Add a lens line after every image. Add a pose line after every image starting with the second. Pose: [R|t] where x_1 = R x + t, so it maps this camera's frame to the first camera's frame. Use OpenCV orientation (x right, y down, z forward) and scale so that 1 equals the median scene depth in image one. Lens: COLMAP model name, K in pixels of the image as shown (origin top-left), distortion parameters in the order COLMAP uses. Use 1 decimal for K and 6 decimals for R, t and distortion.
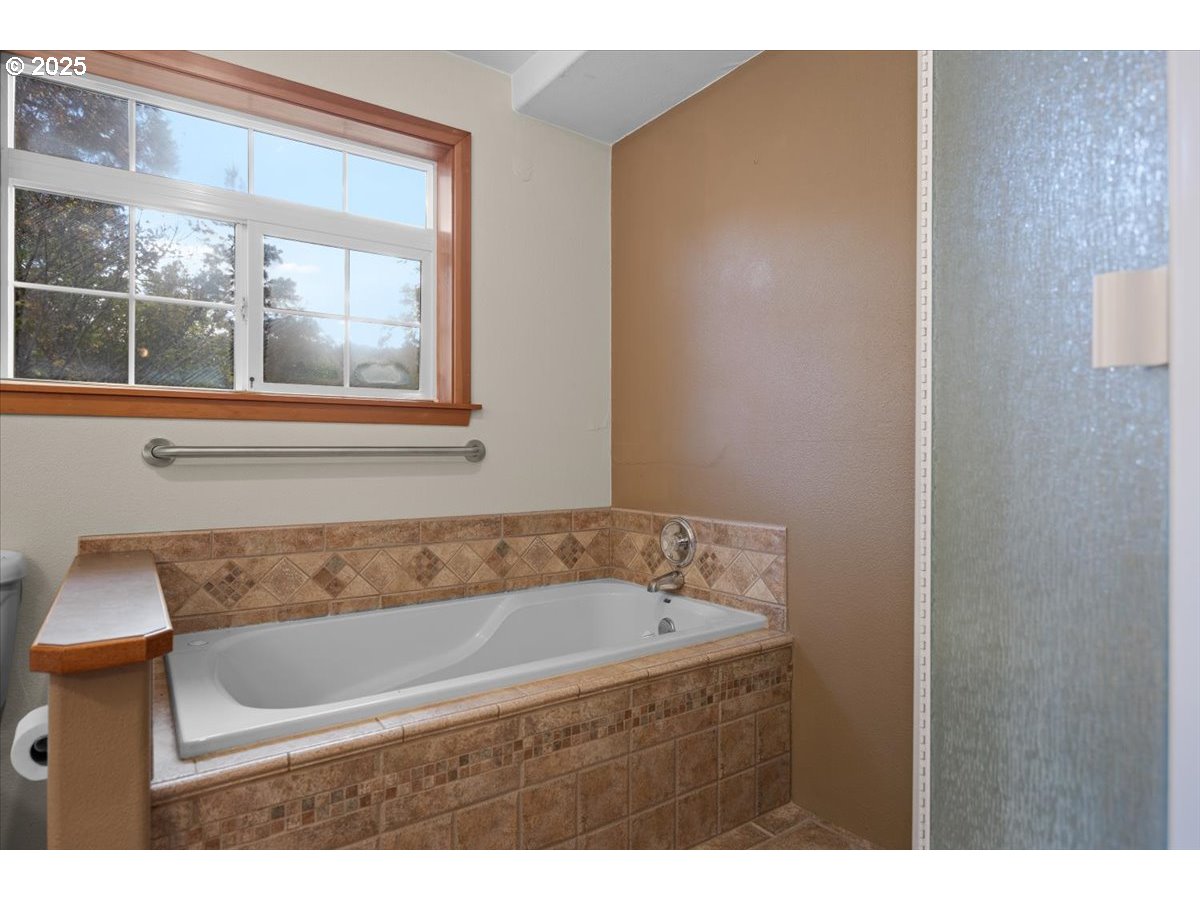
lens RADIAL K [[660.4, 0, 595.8], [0, 660.4, 452.1], [0, 0, 1]] dist [-0.003915, 0.000275]
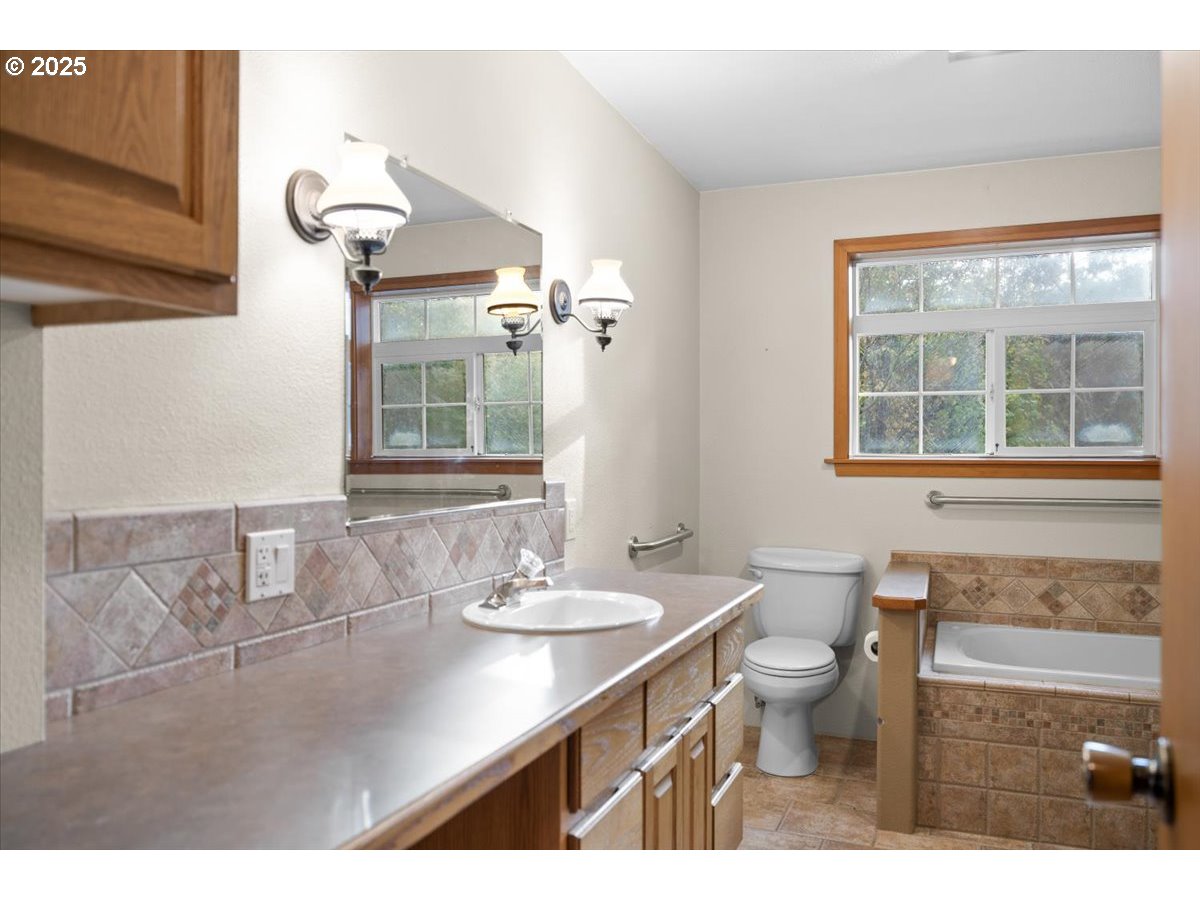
lens RADIAL K [[953.5, 0, 597.8], [0, 953.5, 447.4], [0, 0, 1]] dist [-0.004459, 0.000396]
pose [[0.566368, 0.000915, -0.824152, 0.692766], [-0.001344, 0.999999, 0.000187, -0.116412], [0.824151, 0.001002, 0.566369, -0.865348]]
